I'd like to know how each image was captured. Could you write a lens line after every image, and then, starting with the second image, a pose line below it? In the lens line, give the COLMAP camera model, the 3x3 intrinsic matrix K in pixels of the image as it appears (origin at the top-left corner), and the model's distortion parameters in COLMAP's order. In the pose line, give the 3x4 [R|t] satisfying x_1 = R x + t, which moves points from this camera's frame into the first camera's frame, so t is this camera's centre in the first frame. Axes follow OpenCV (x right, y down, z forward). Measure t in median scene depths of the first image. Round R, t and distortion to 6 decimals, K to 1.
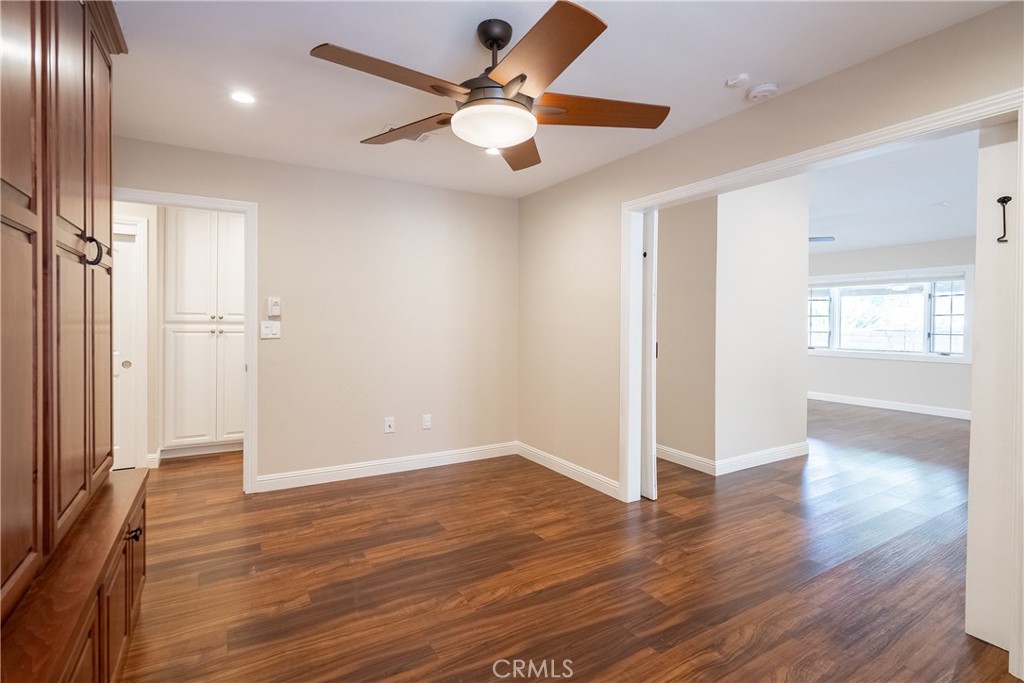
lens RADIAL K [[468.9, 0, 509.2], [0, 468.9, 332.4], [0, 0, 1]] dist [-0.002428, -0.000589]
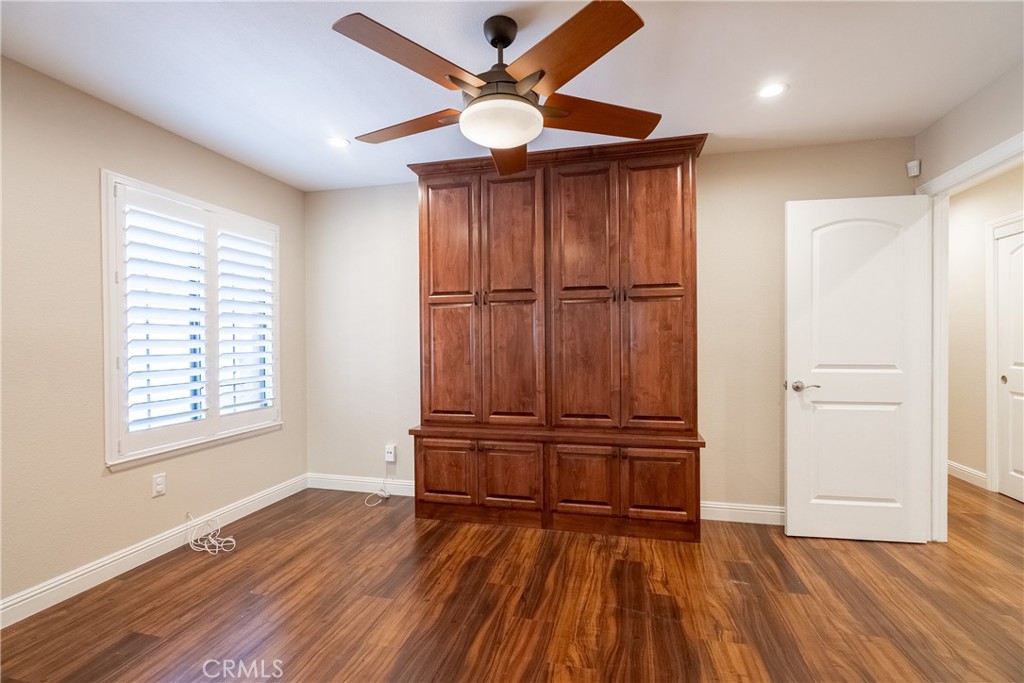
lens RADIAL K [[468.9, 0, 507.4], [0, 468.9, 343.2], [0, 0, 1]] dist [-0.002428, -0.000589]
pose [[-0.709685, 0.000133, -0.704519, 0.590160], [-0.012557, 0.999839, 0.012837, -0.019931], [0.704407, 0.017957, -0.709569, 1.520436]]
